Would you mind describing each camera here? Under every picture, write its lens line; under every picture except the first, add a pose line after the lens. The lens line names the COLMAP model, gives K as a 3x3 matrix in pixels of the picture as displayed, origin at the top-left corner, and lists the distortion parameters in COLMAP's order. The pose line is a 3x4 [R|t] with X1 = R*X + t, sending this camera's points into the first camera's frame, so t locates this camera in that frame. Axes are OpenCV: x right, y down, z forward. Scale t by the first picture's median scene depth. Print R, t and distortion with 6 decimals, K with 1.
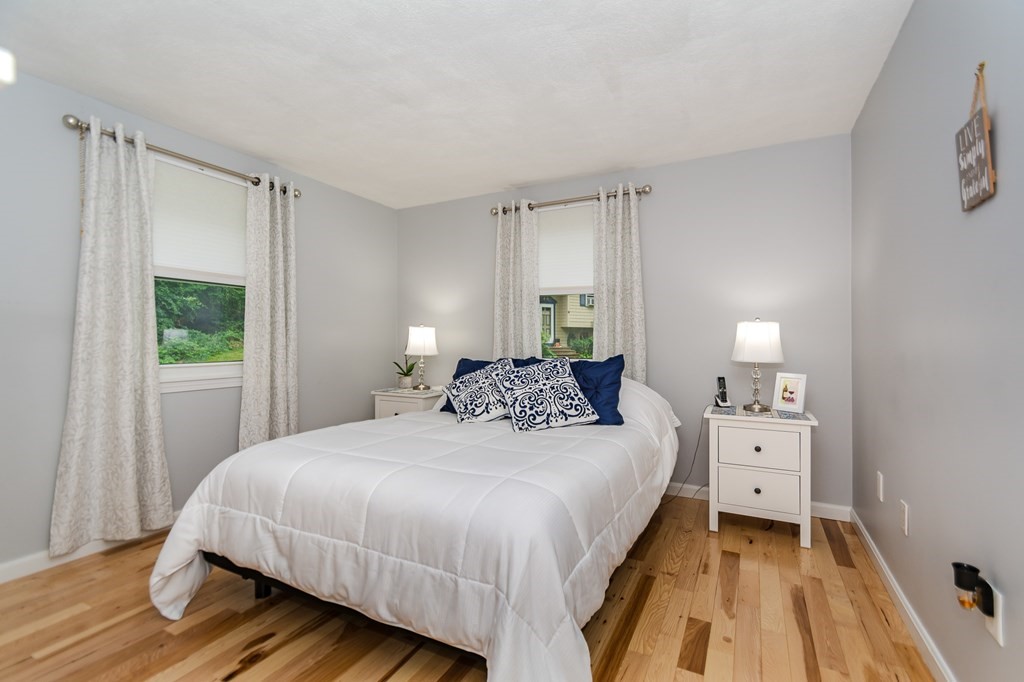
lens RADIAL K [[456.2, 0, 518.9], [0, 456.2, 333.1], [0, 0, 1]] dist [0.006710, 0.002617]
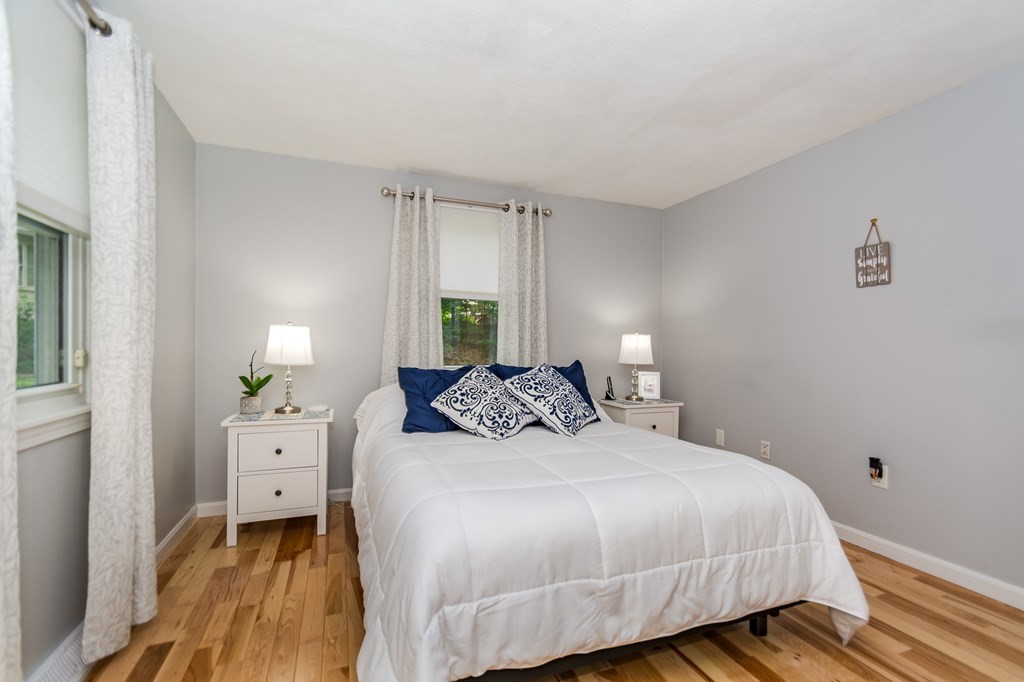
lens RADIAL K [[456.2, 0, 514.6], [0, 456.2, 349.8], [0, 0, 1]] dist [0.006710, 0.002617]
pose [[0.672018, 0.002307, 0.740531, -0.726043], [-0.023091, 0.999574, 0.017840, 0.004626], [-0.740175, -0.029088, 0.671785, 0.355106]]
